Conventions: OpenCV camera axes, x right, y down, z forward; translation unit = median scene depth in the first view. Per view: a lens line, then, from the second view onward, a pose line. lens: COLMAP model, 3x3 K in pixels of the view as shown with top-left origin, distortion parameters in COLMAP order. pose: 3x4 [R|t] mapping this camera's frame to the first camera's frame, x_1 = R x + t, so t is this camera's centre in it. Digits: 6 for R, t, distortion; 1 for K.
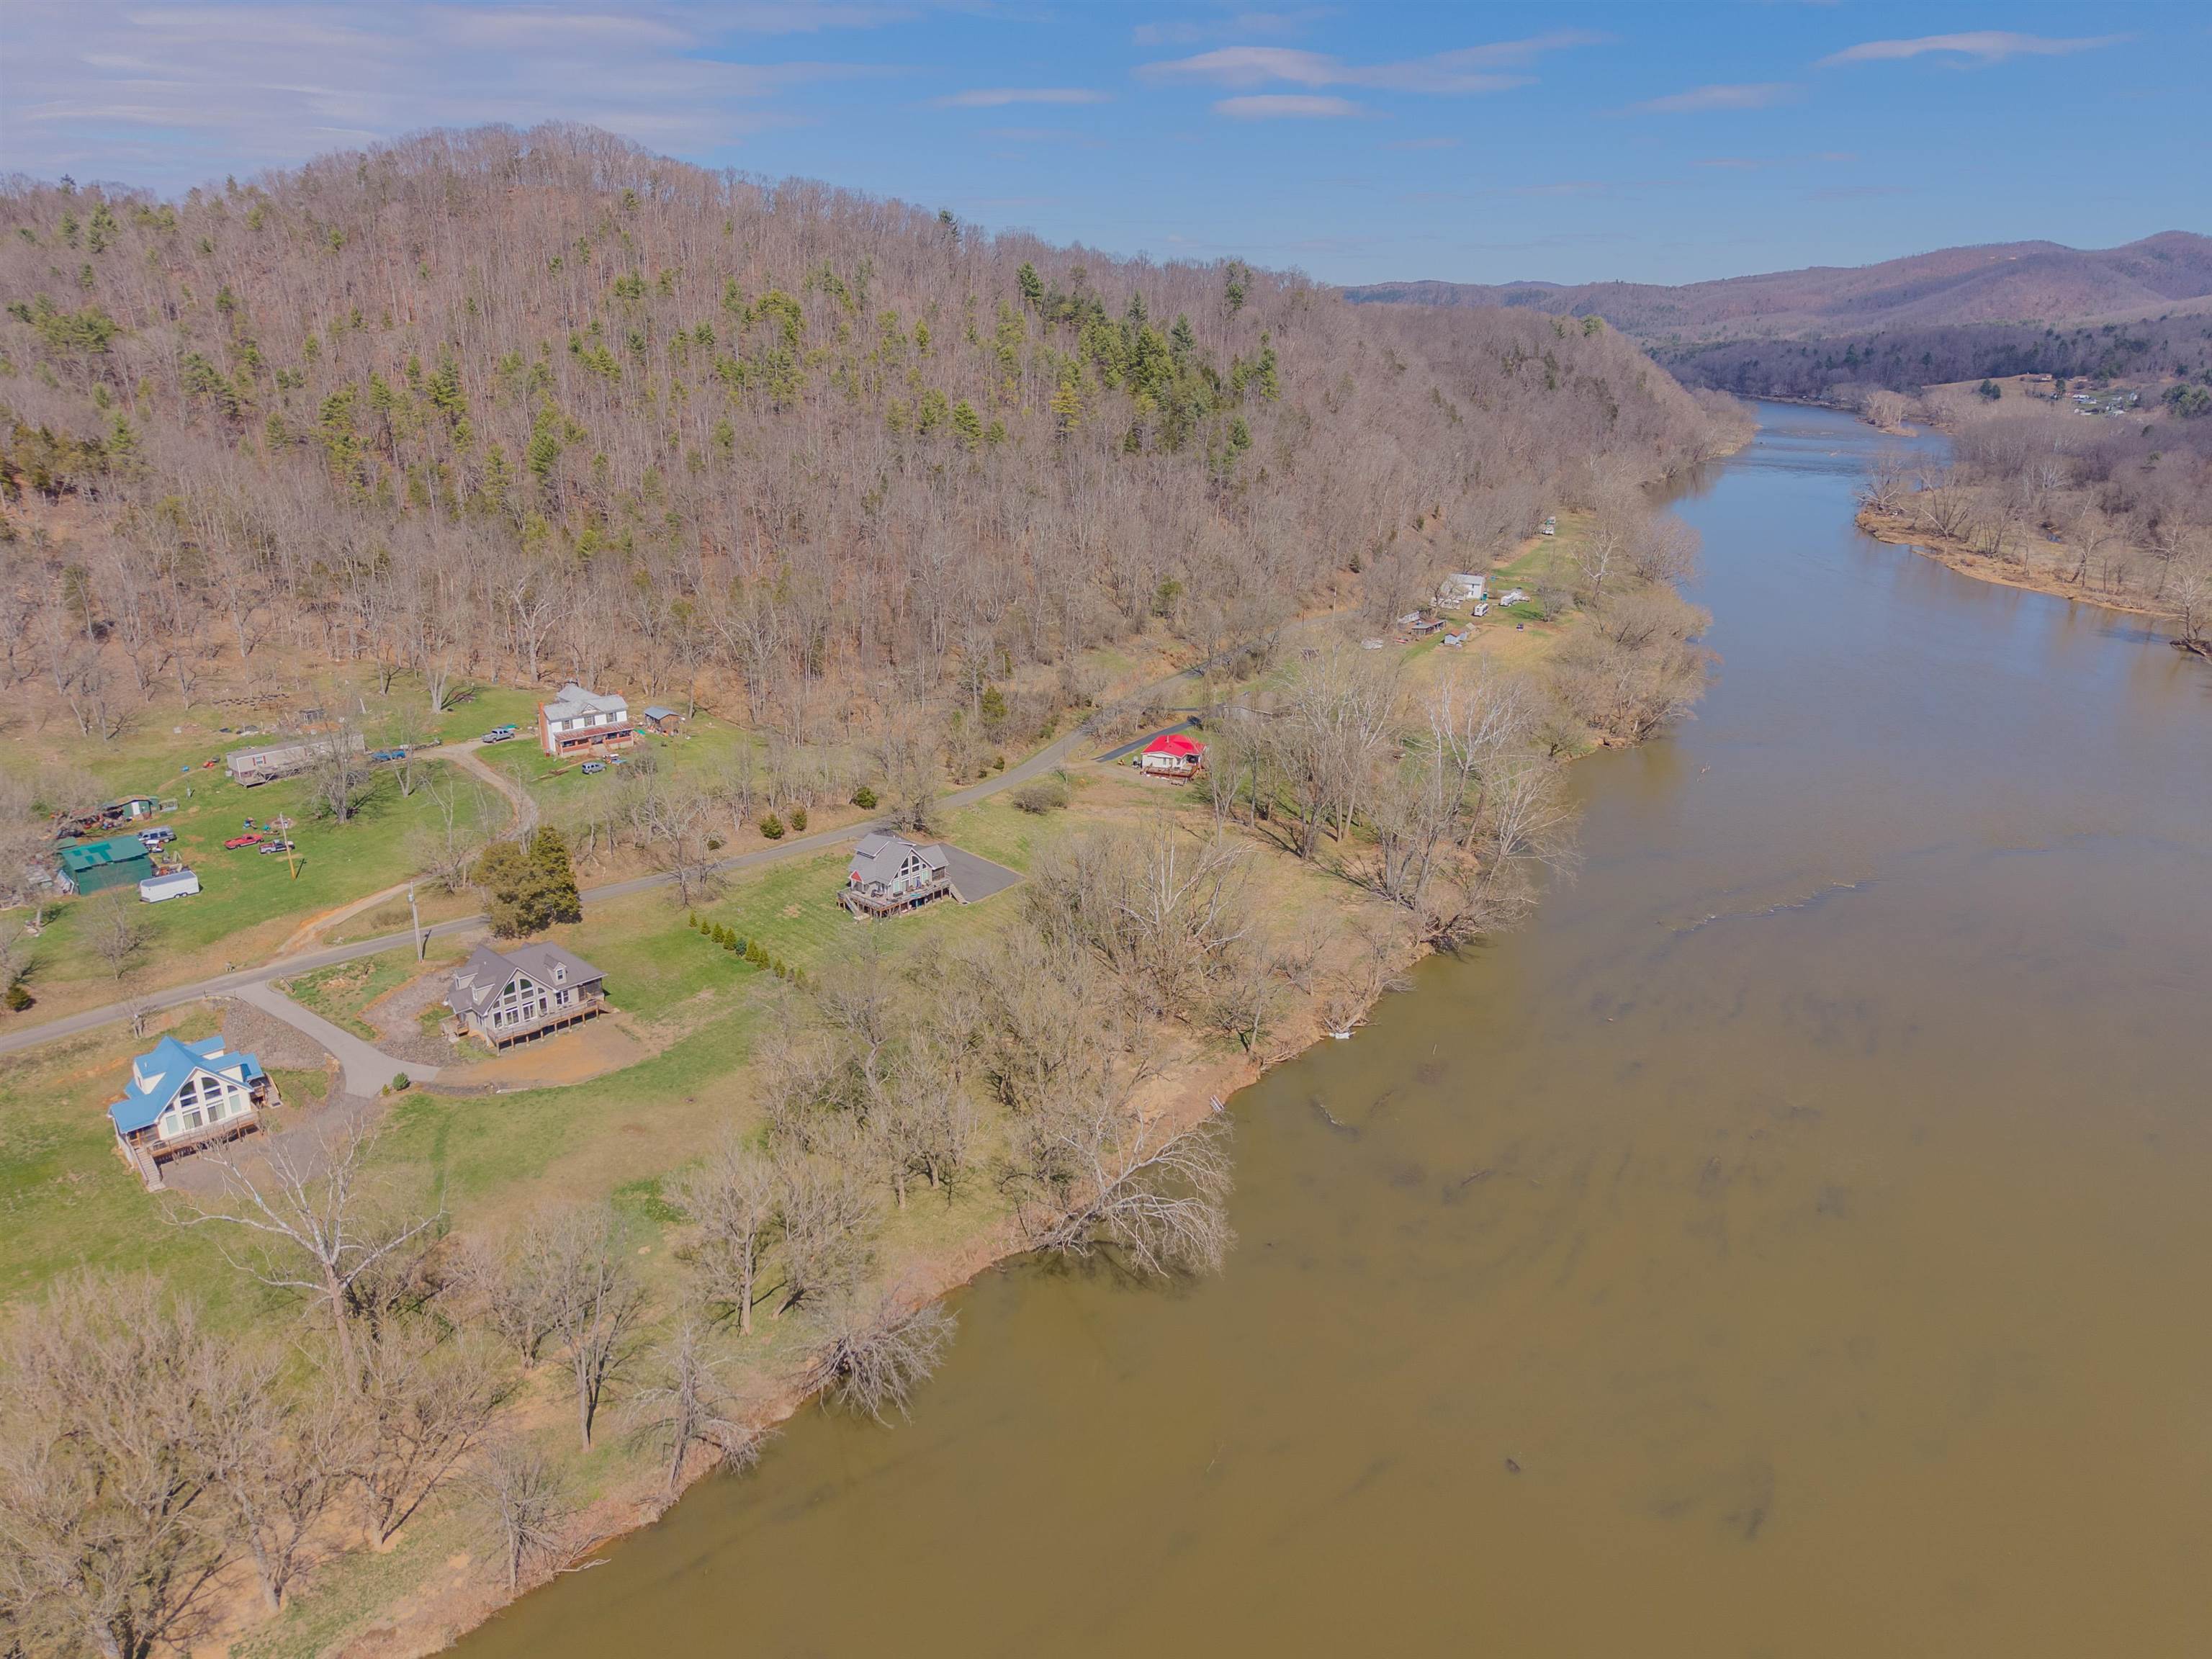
lens RADIAL K [[1475.9, 0, 1118.2], [0, 1475.9, 835.3], [0, 0, 1]] dist [0.031883, -0.033917]
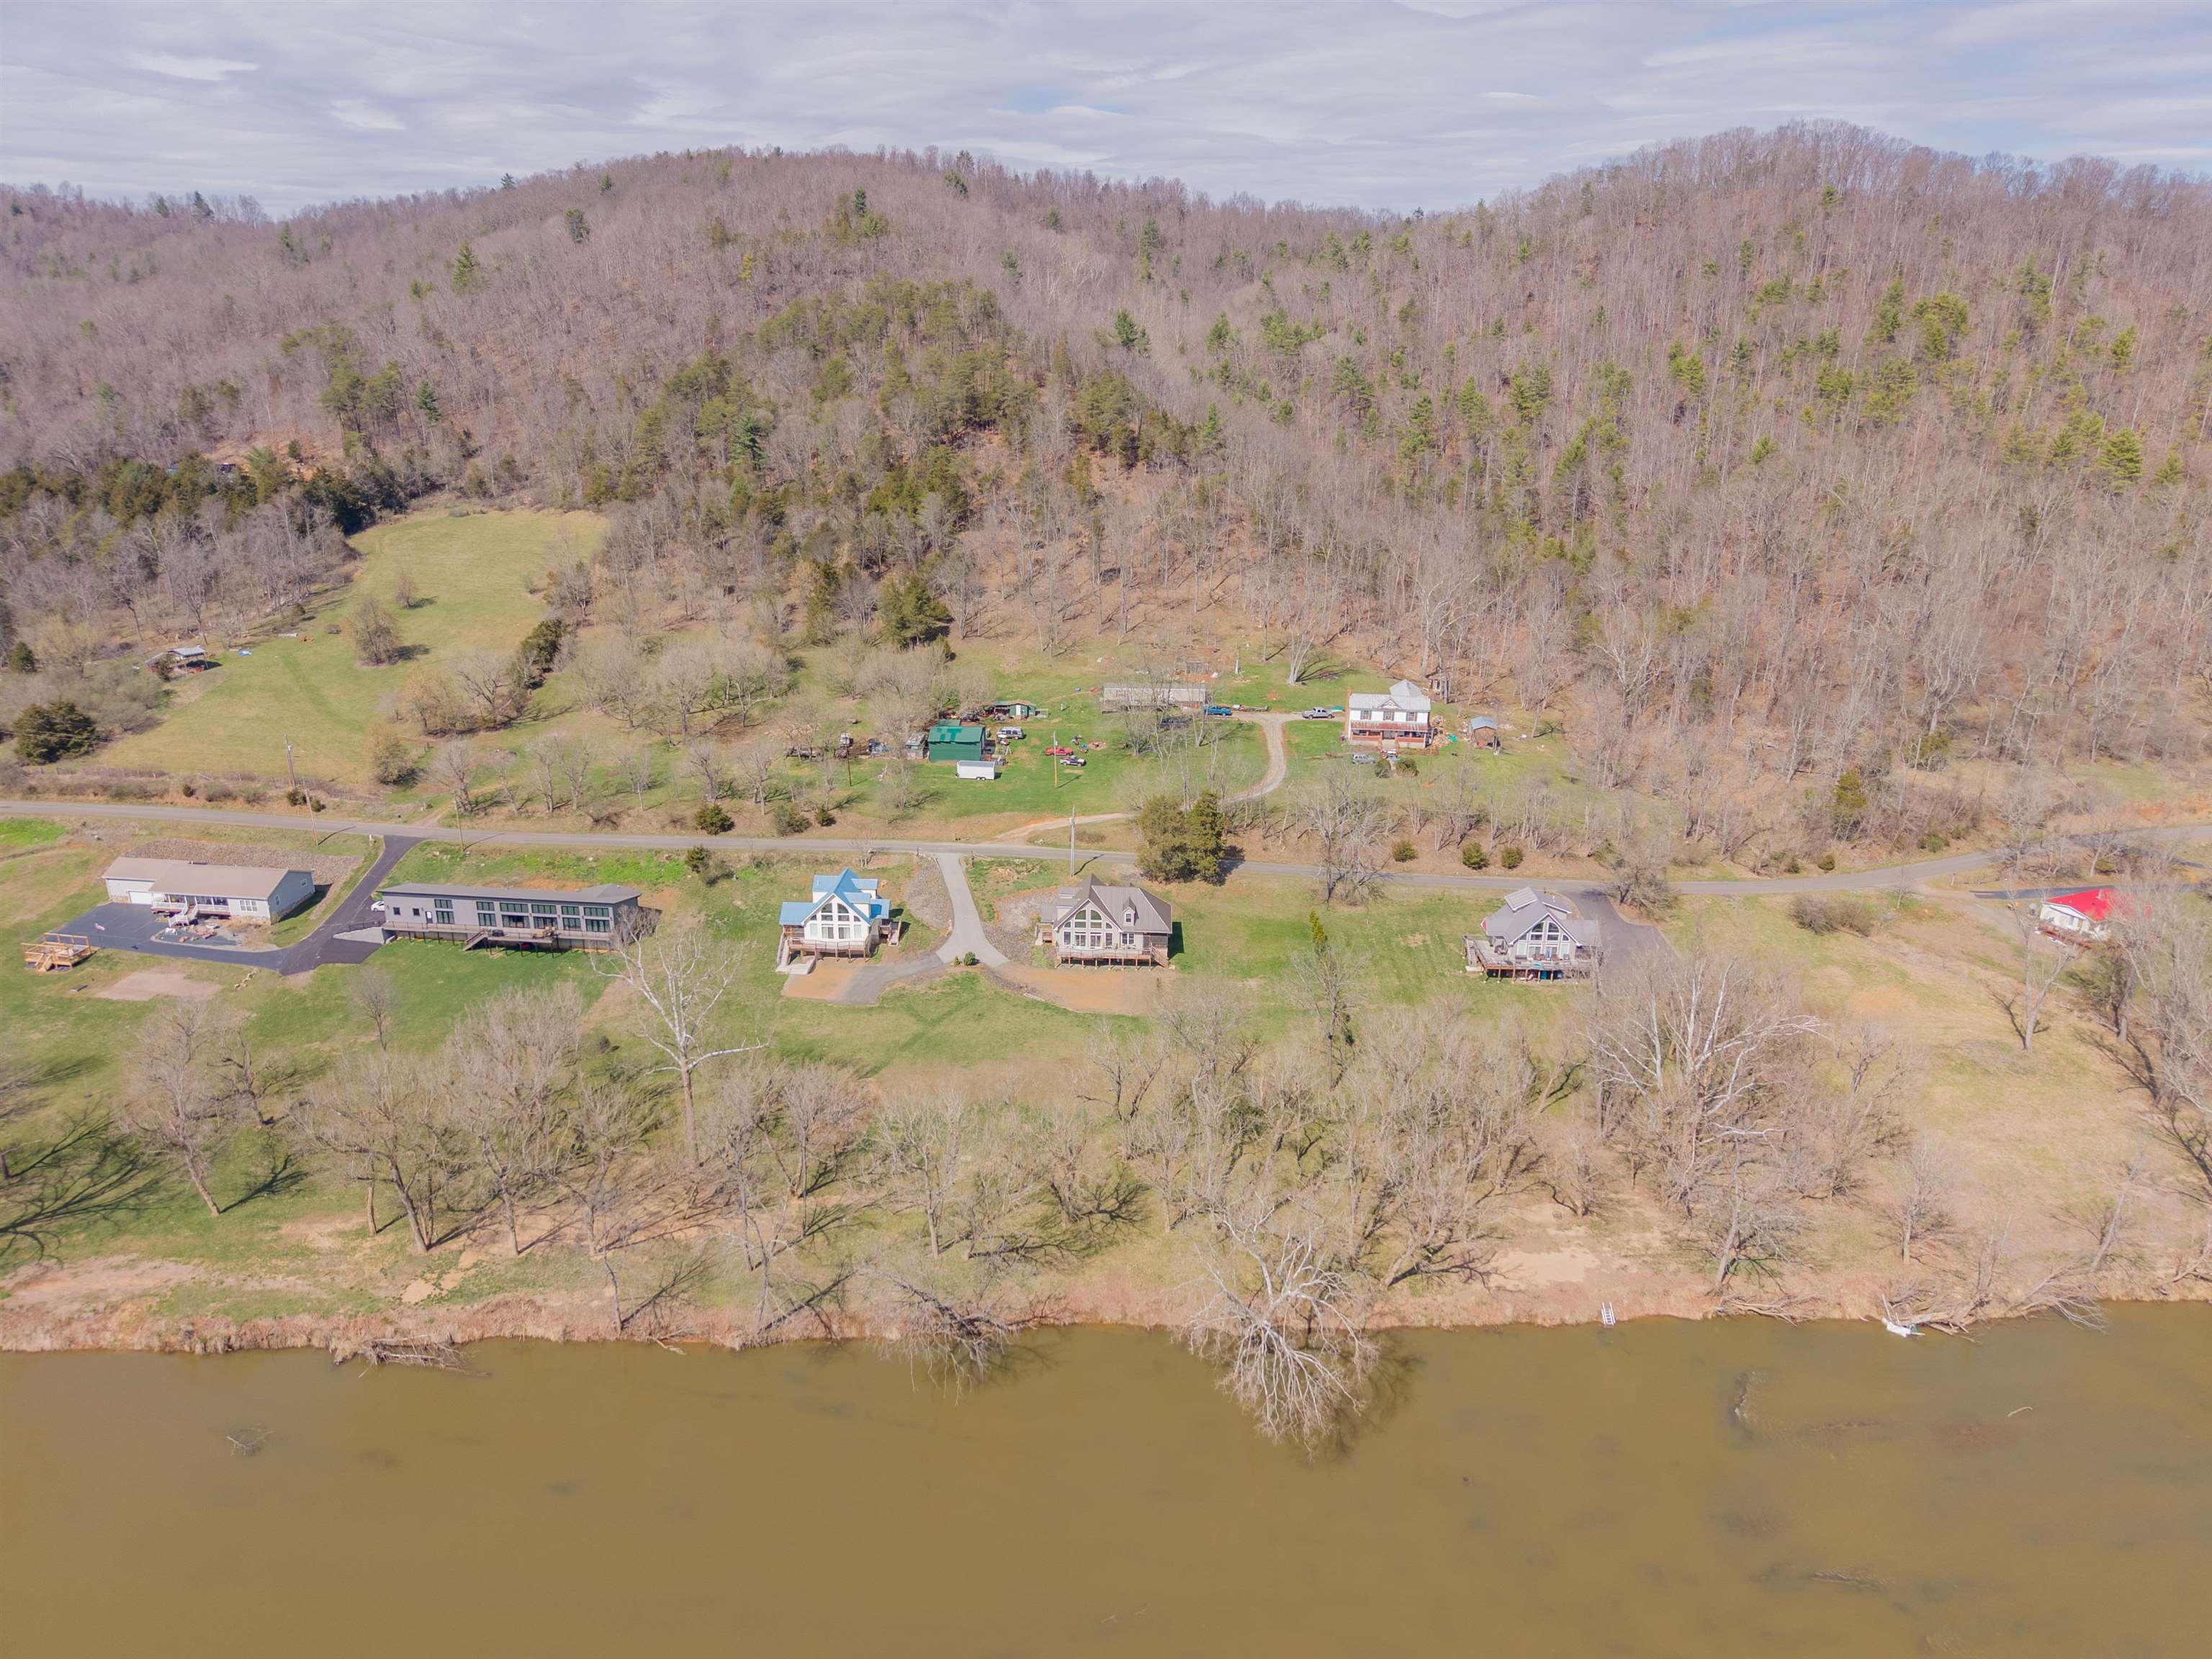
lens RADIAL K [[1475.9, 0, 1104.3], [0, 1475.9, 846.0], [0, 0, 1]] dist [0.031883, -0.033917]
pose [[0.648441, 0.250364, -0.718917, 0.289162], [-0.252117, 0.961706, 0.107514, -0.053267], [0.718305, 0.111535, 0.686730, 0.176471]]
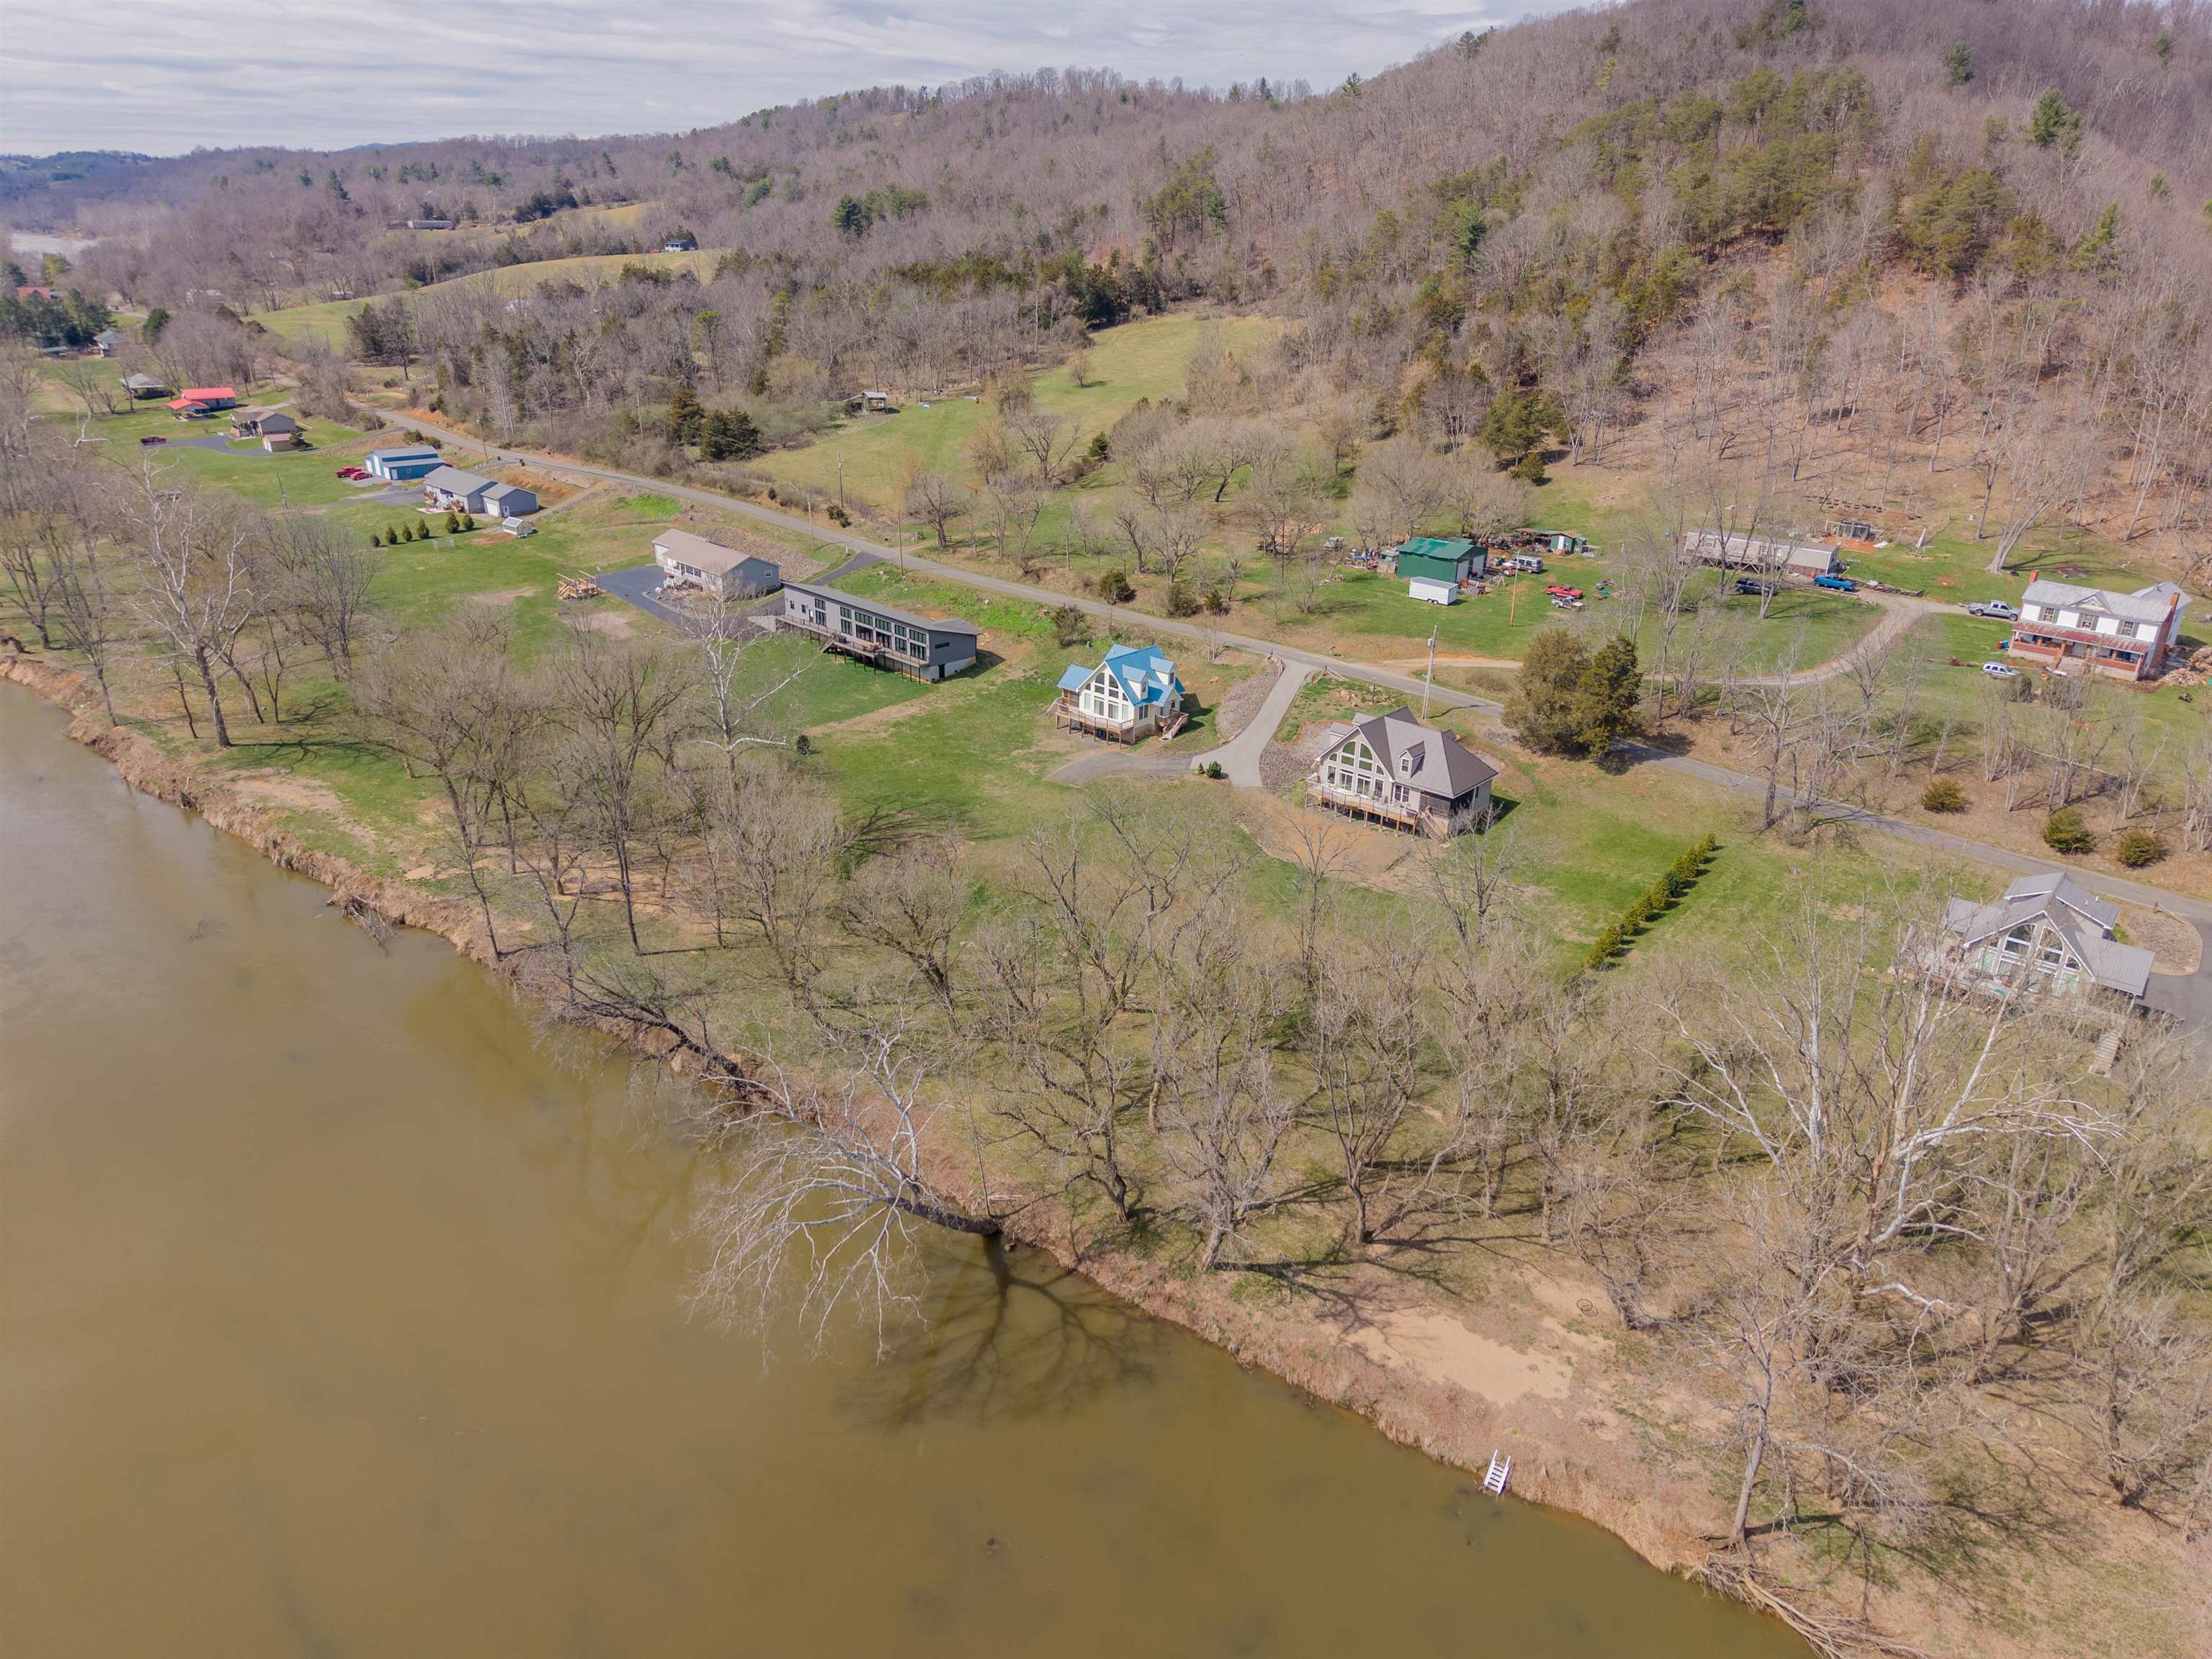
lens RADIAL K [[1475.9, 0, 1092.0], [0, 1475.9, 839.5], [0, 0, 1]] dist [0.031883, -0.033917]
pose [[0.018461, 0.372923, -0.927679, 0.296441], [-0.352059, 0.870839, 0.343067, -0.067403], [0.935796, 0.320264, 0.147367, 0.554135]]
